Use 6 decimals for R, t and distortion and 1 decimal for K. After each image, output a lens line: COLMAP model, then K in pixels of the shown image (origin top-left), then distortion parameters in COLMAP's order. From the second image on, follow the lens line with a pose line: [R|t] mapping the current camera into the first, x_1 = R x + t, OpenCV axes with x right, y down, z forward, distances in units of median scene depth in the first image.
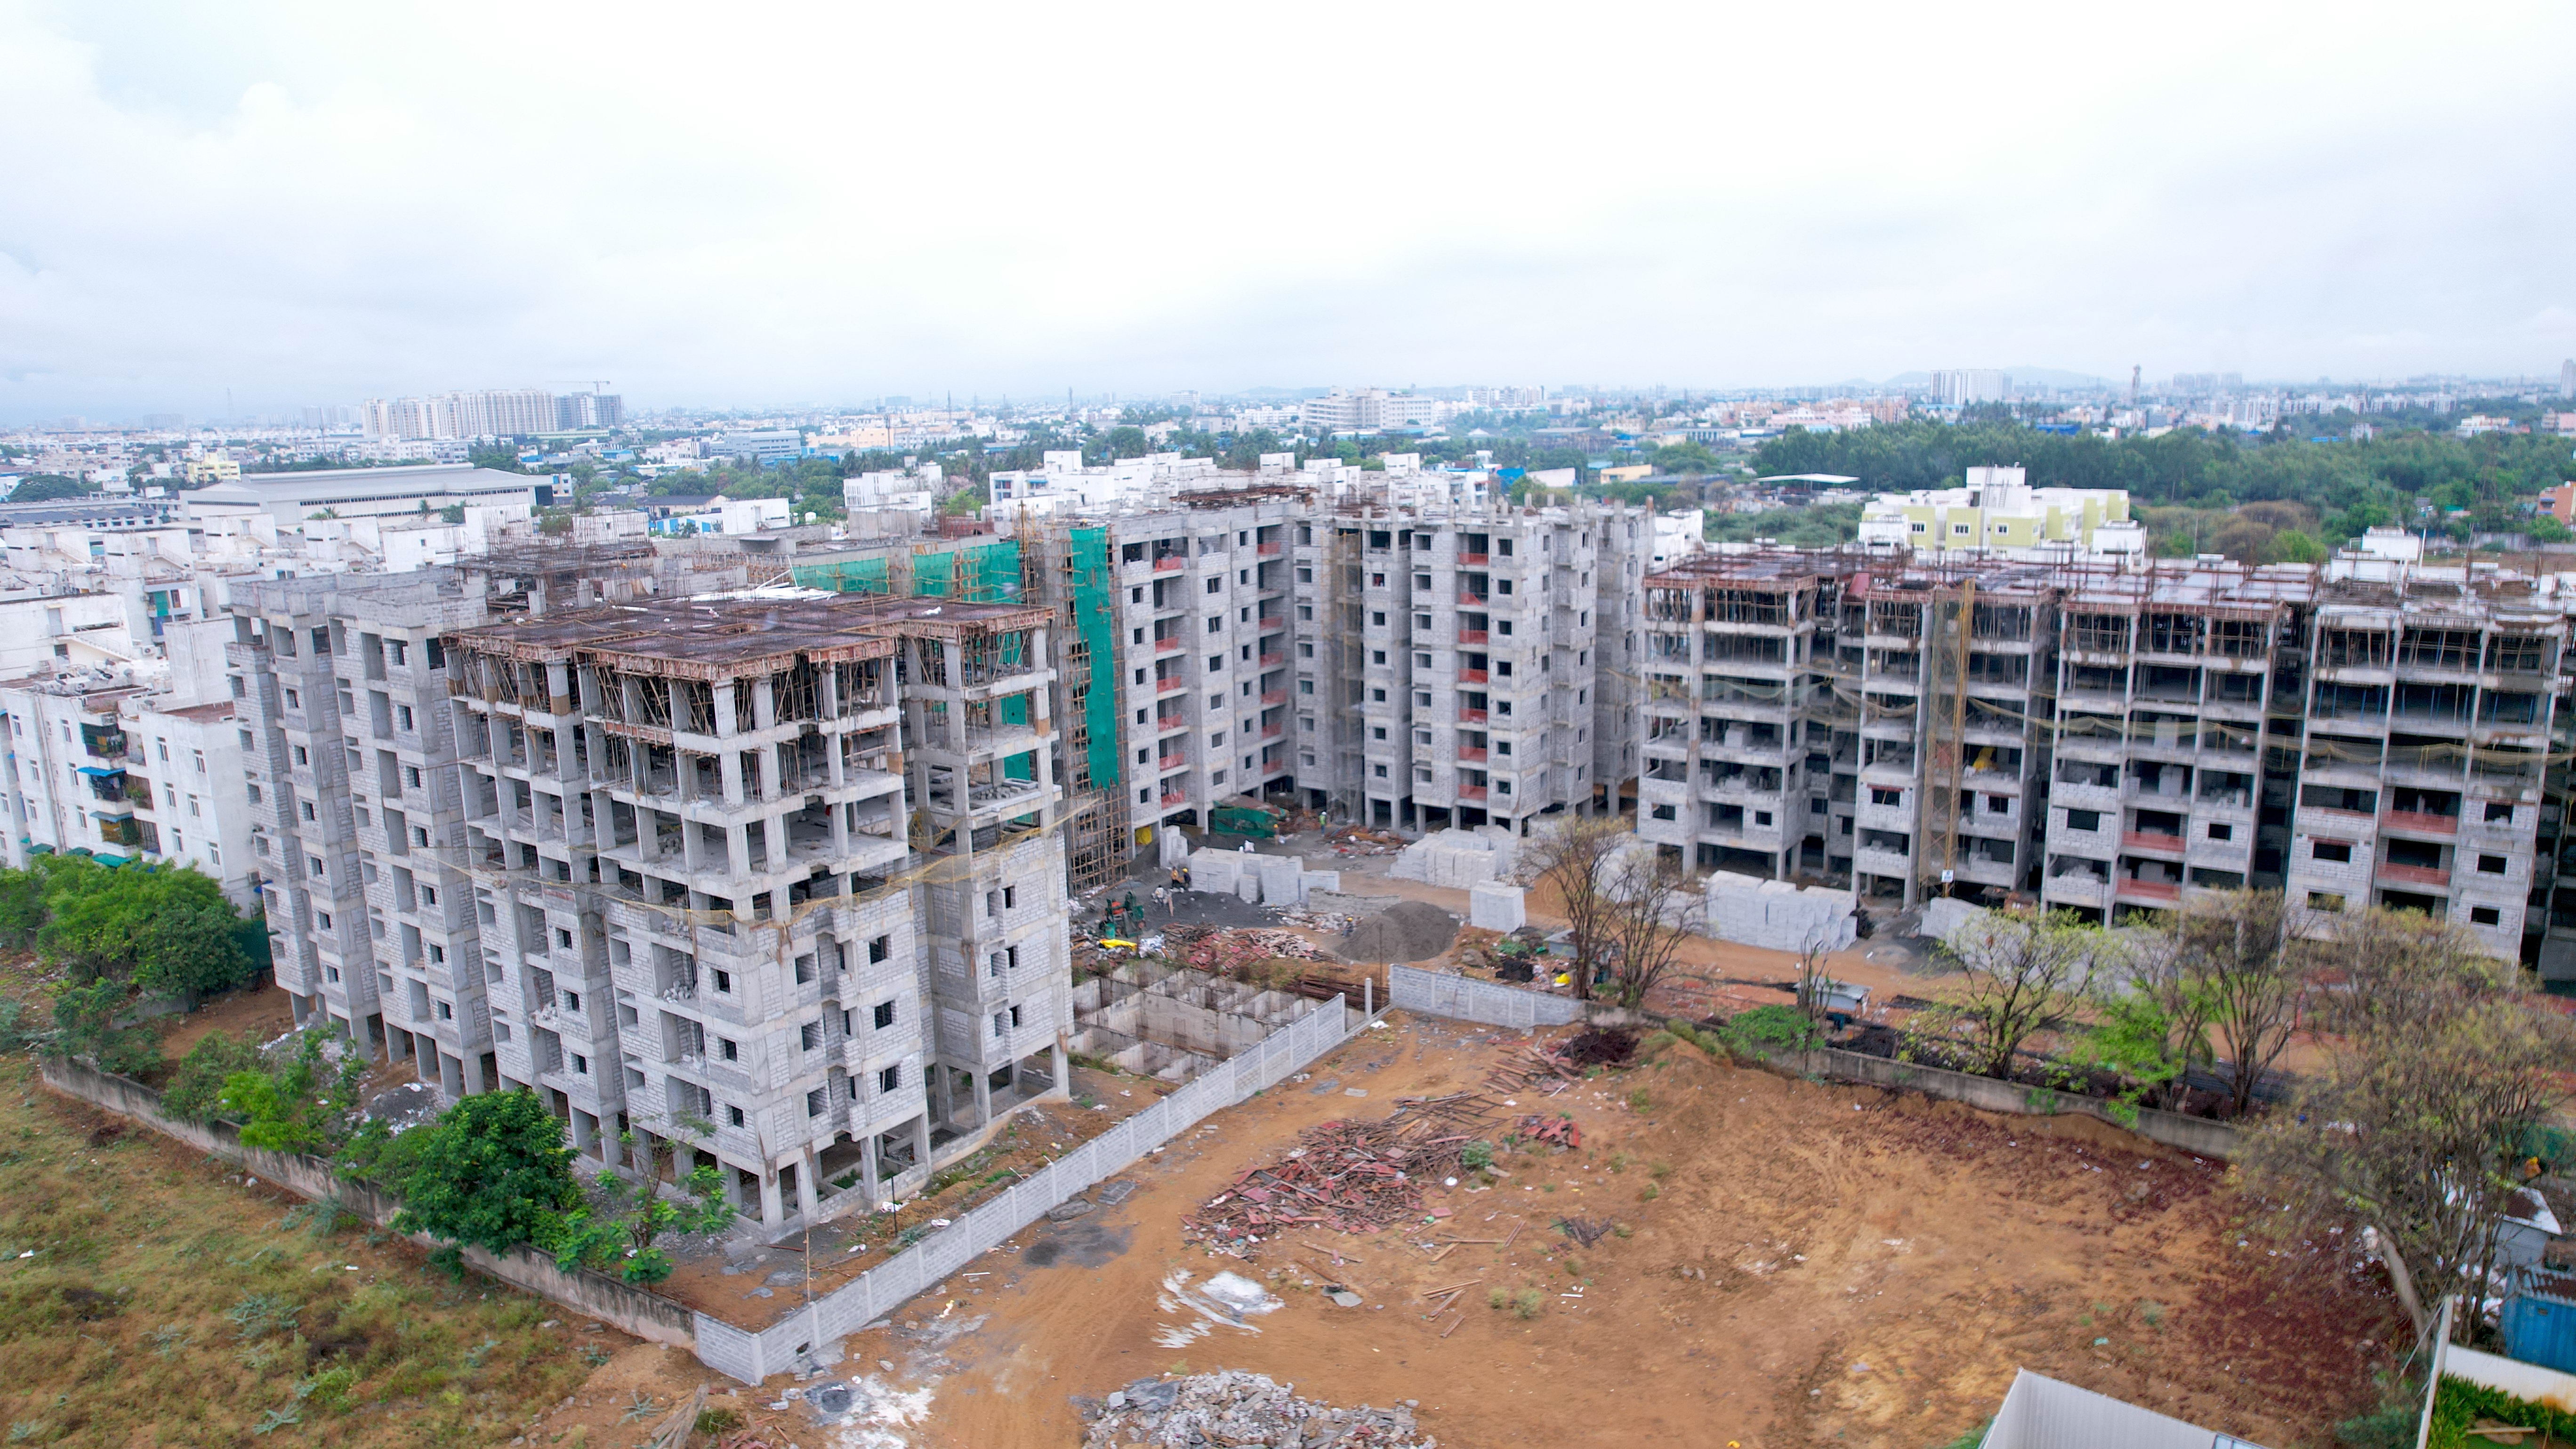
lens RADIAL K [[1650.4, 0, 1296.8], [0, 1650.4, 728.2], [0, 0, 1]] dist [-0.067918, 0.055054]
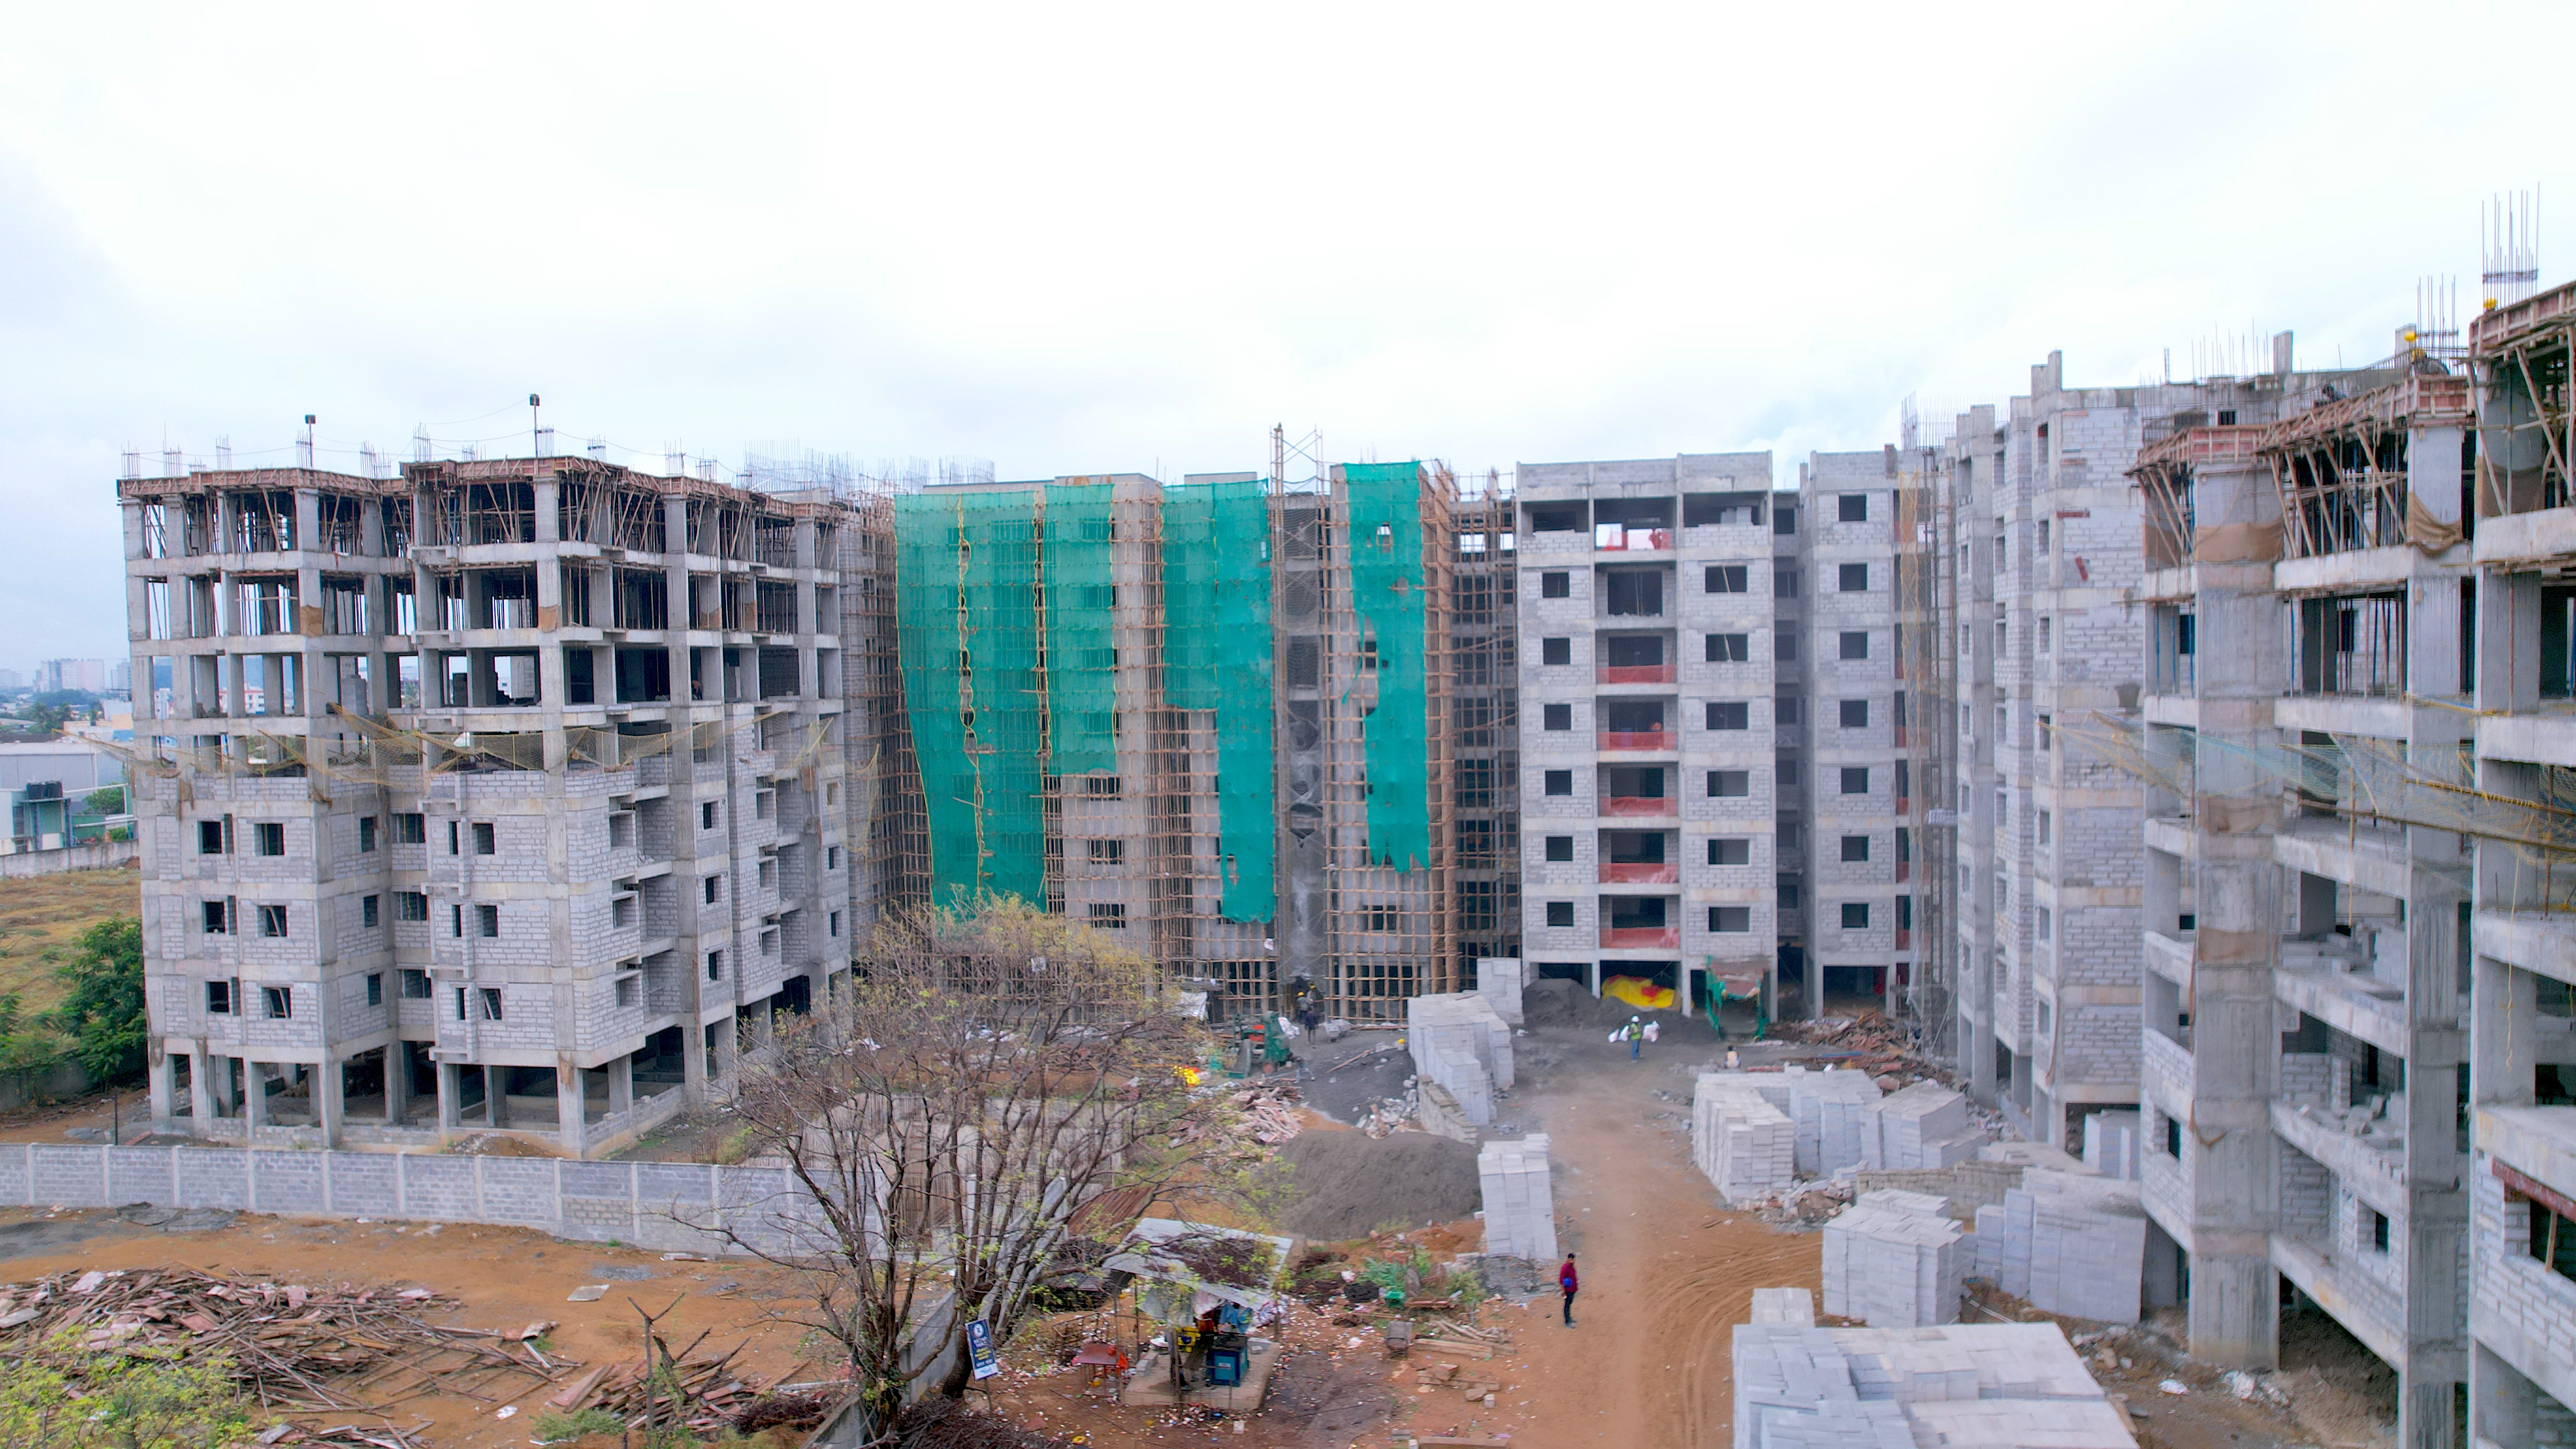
lens RADIAL K [[1650.4, 0, 1296.8], [0, 1650.4, 728.2], [0, 0, 1]] dist [-0.067918, 0.055054]
pose [[0.421602, 0.045158, -0.905656, 0.423301], [-0.171085, 0.984783, -0.030539, 0.008391], [0.890495, 0.167819, 0.422912, 0.650959]]
